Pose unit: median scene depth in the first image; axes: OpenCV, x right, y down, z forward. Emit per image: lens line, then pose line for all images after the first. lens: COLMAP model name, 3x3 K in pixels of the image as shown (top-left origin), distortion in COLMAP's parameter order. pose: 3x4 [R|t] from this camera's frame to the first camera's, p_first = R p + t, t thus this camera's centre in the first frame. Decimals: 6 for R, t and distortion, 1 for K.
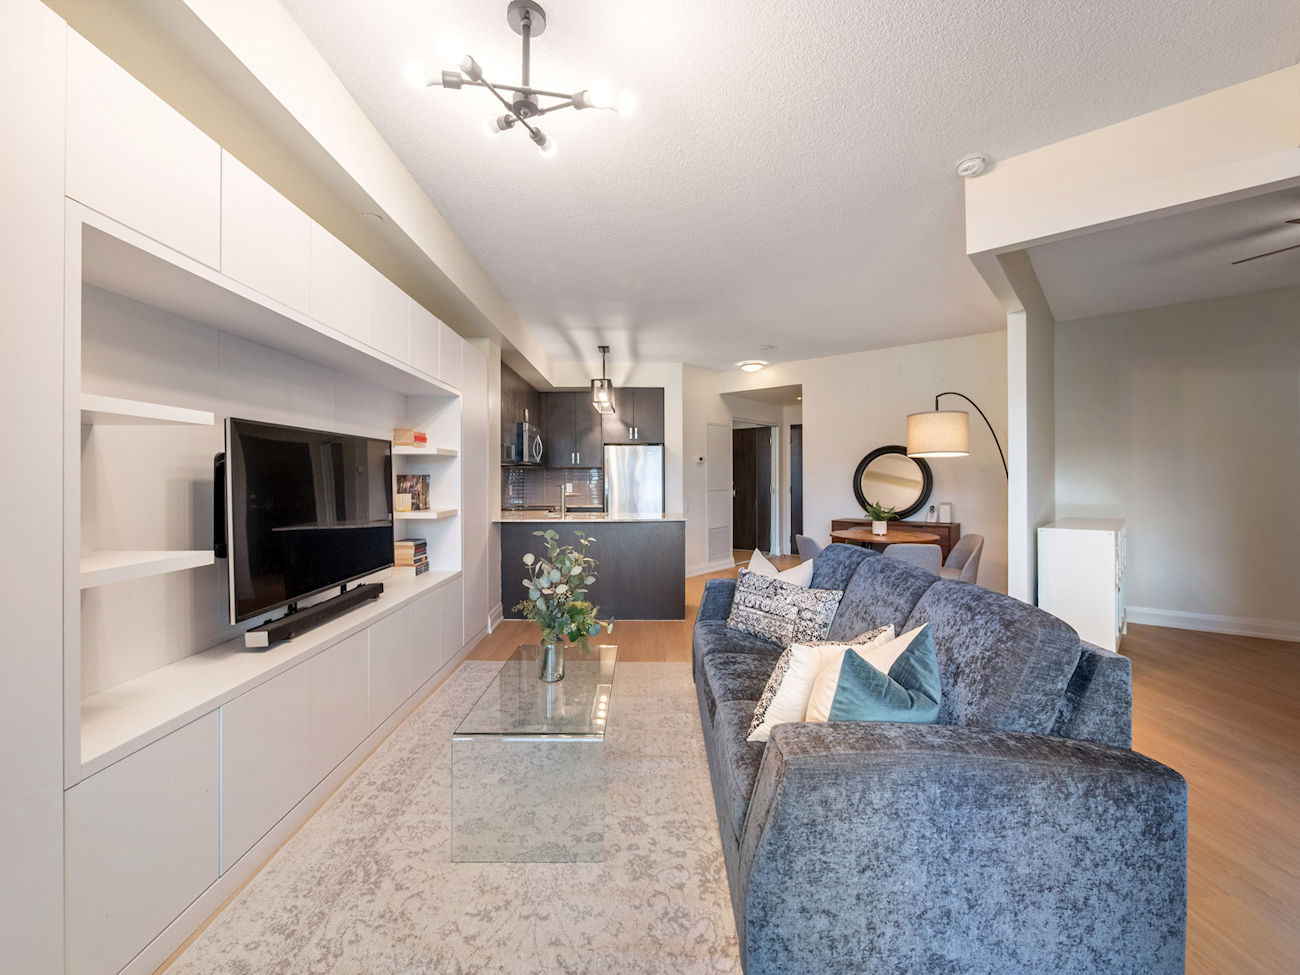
lens RADIAL K [[548.2, 0, 654.0], [0, 548.2, 477.3], [0, 0, 1]] dist [-0.001804, -0.000094]
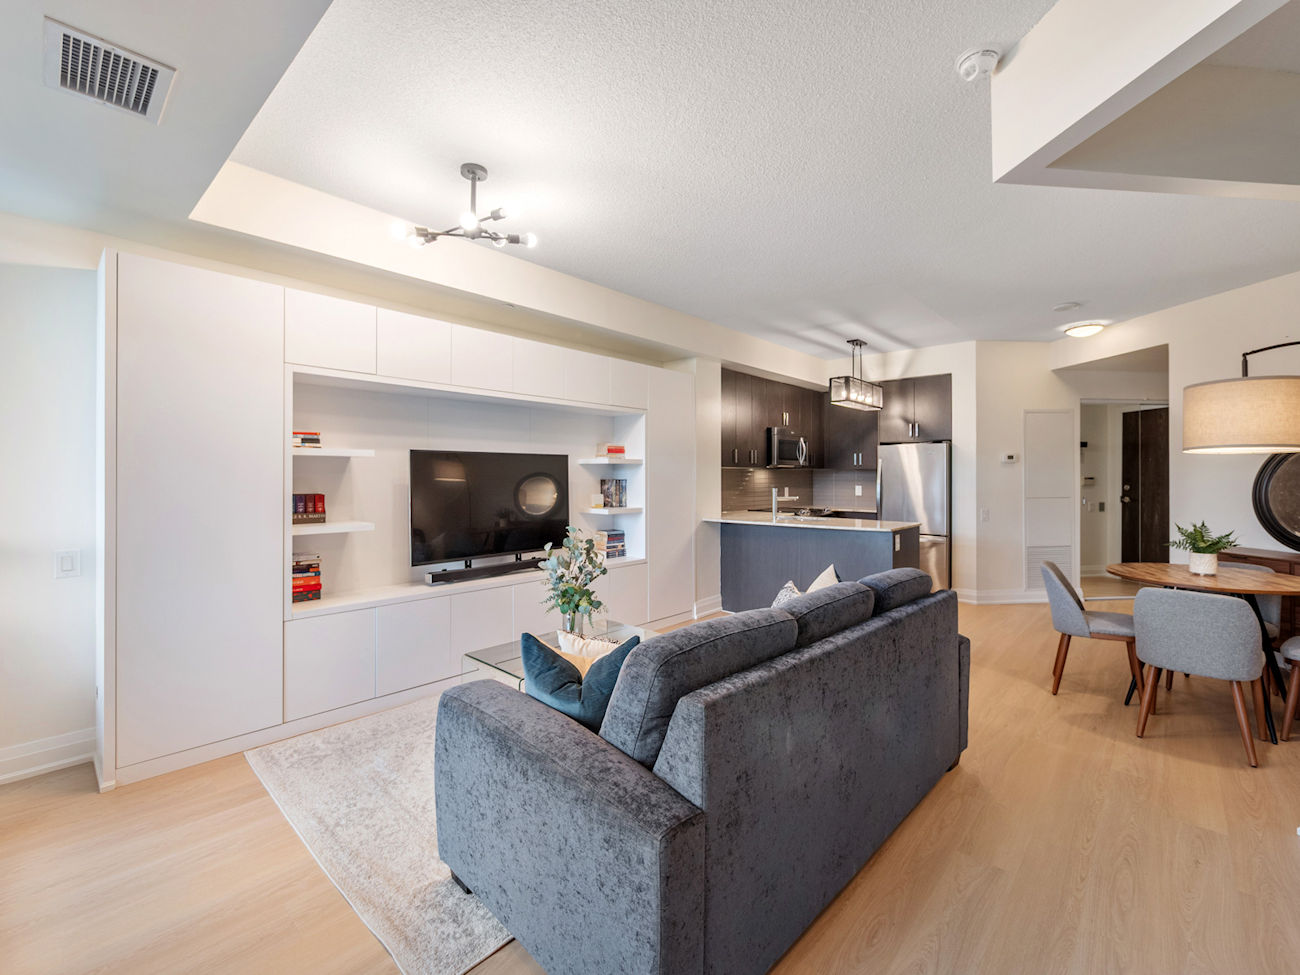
lens RADIAL K [[569.2, 0, 652.0], [0, 569.2, 477.4], [0, 0, 1]] dist [-0.000922, 0.000034]
pose [[0.726833, 0.003697, -0.686804, 0.313696], [-0.001153, 0.999991, 0.004164, -0.008519], [0.686813, -0.002235, 0.726831, 0.060124]]
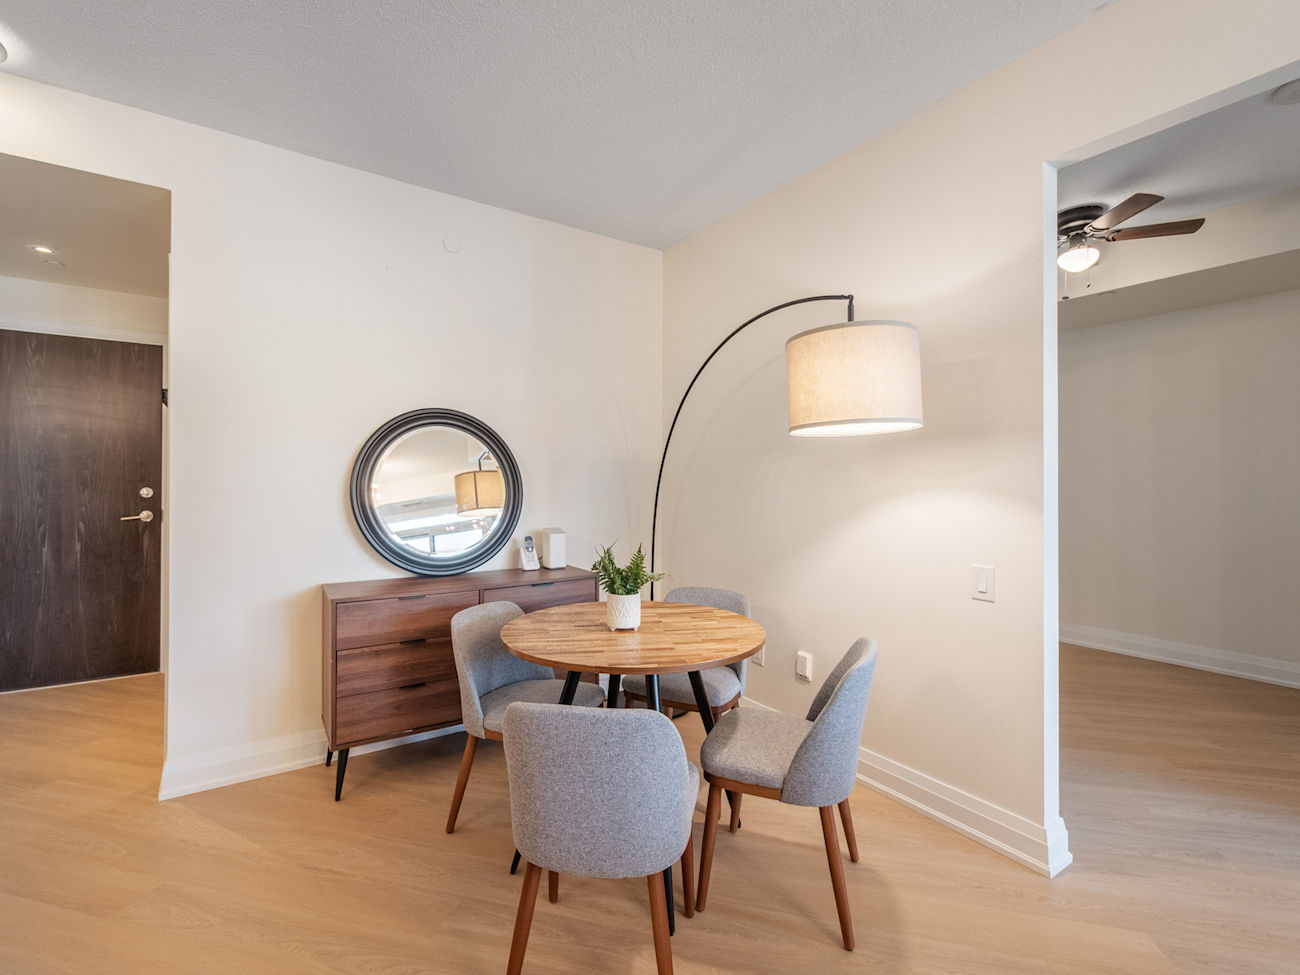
lens RADIAL K [[586.8, 0, 650.6], [0, 586.8, 478.9], [0, 0, 1]] dist [-0.001339, 0.000383]
pose [[0.270724, 0.017895, 0.962491, 0.018231], [-0.007463, 0.999836, -0.016490, 0.006444], [-0.962628, -0.002719, 0.270814, 0.684849]]
